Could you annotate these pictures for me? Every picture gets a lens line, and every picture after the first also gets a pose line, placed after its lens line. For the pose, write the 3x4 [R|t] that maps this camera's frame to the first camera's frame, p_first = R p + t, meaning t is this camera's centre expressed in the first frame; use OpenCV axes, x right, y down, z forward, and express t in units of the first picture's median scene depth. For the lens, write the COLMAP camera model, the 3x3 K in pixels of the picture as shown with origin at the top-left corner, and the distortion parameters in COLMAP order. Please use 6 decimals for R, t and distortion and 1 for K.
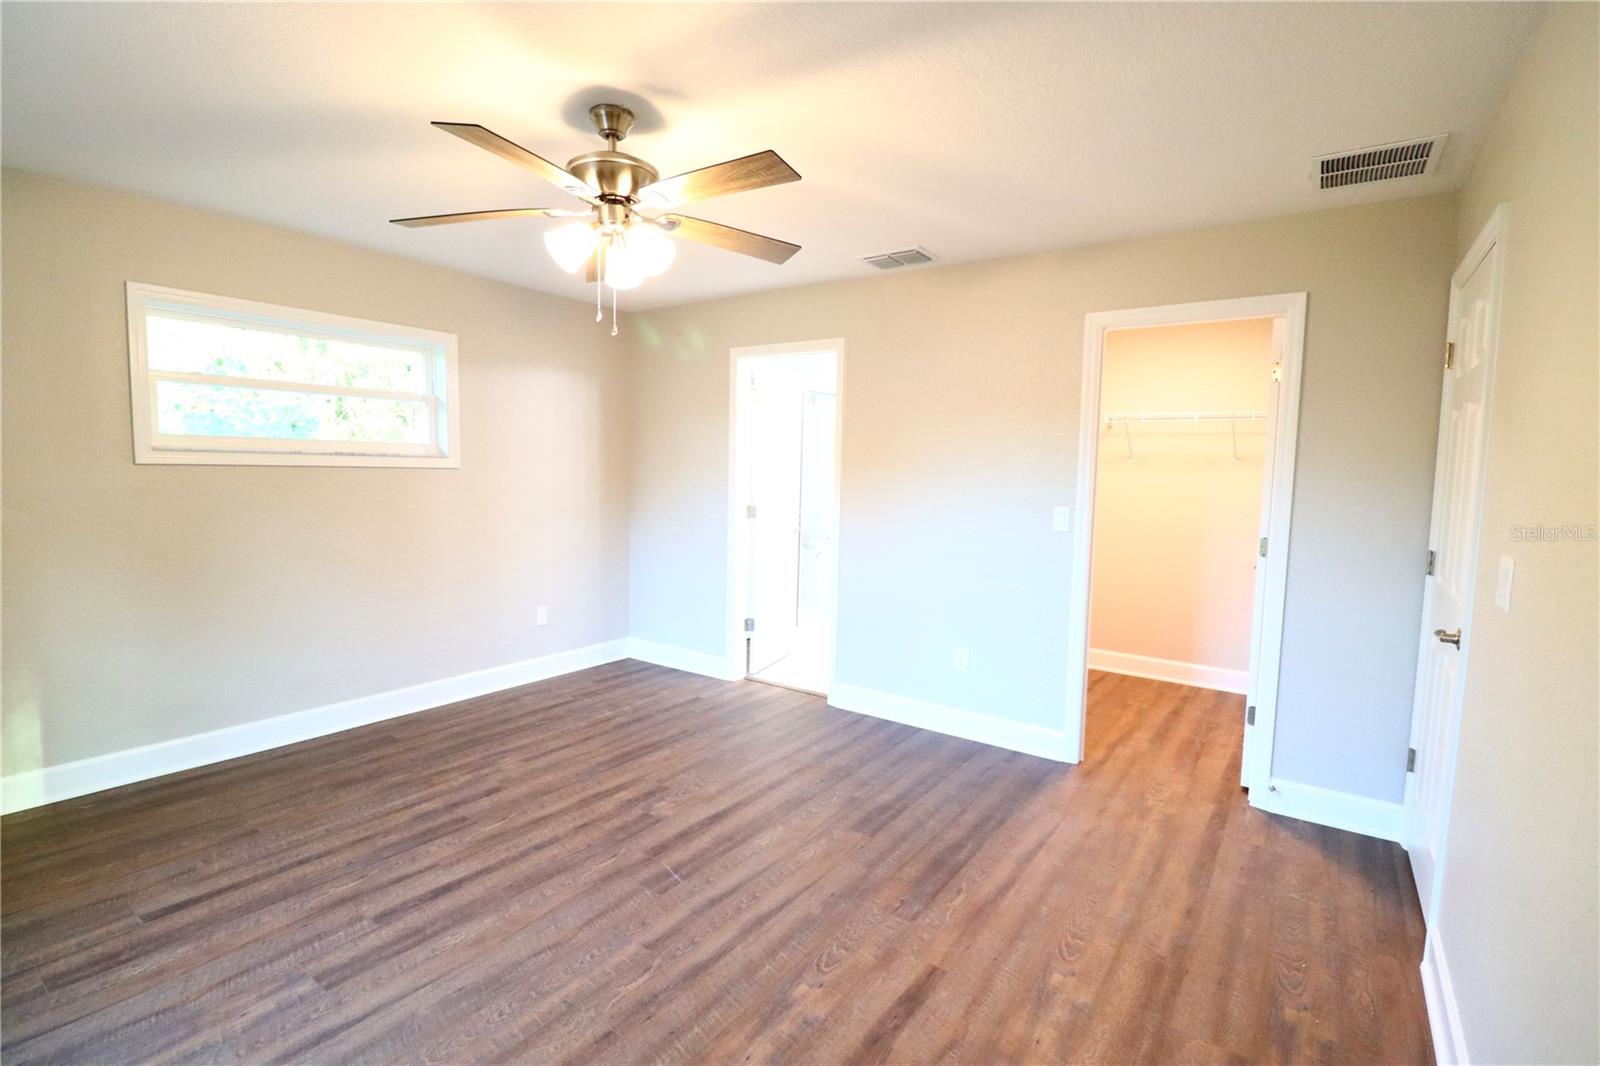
lens RADIAL K [[738.3, 0, 795.8], [0, 738.3, 533.2], [0, 0, 1]] dist [0.001730, -0.014972]
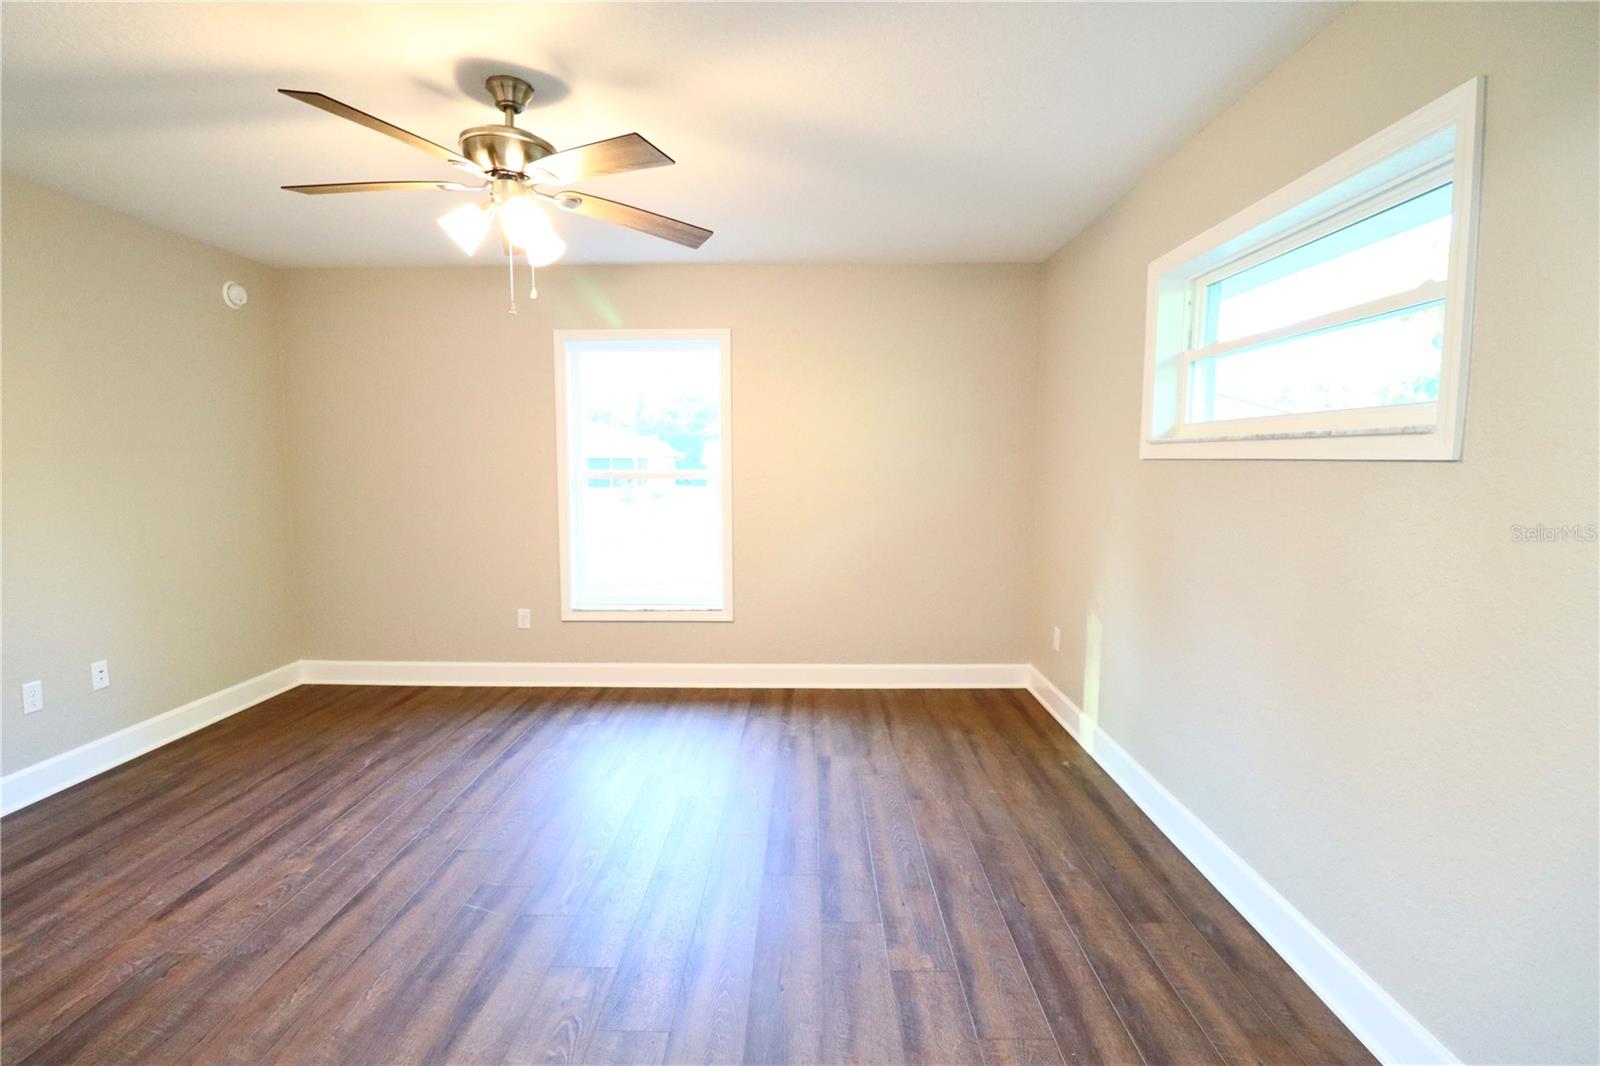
lens RADIAL K [[739.3, 0, 791.0], [0, 739.3, 532.6], [0, 0, 1]] dist [0.001457, -0.012761]
pose [[-0.823931, 0.034620, -0.565632, 0.010711], [-0.068836, 0.984627, 0.160535, -0.127022], [0.562494, 0.171205, -0.808881, 1.587690]]
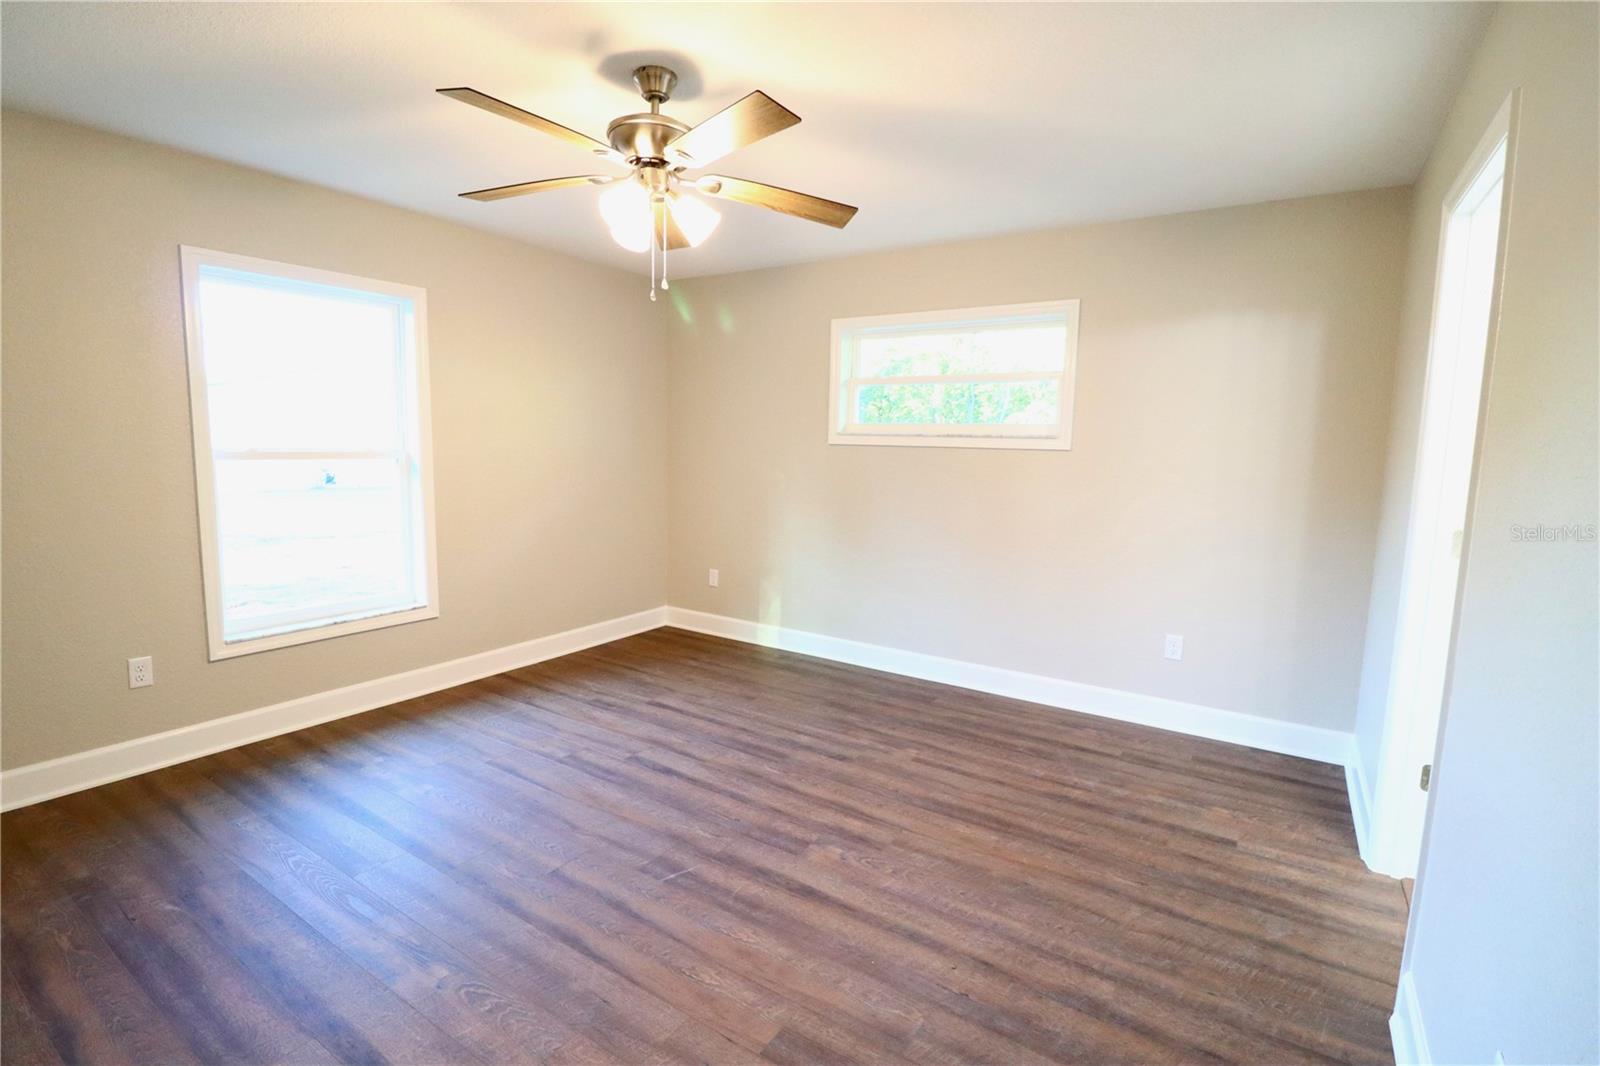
lens RADIAL K [[738.3, 0, 795.8], [0, 738.3, 533.2], [0, 0, 1]] dist [0.001730, -0.014972]
pose [[0.040951, 0.103262, -0.993811, 0.613494], [-0.110484, 0.989014, 0.098211, -0.057018], [0.993034, 0.105778, 0.051910, 0.907260]]
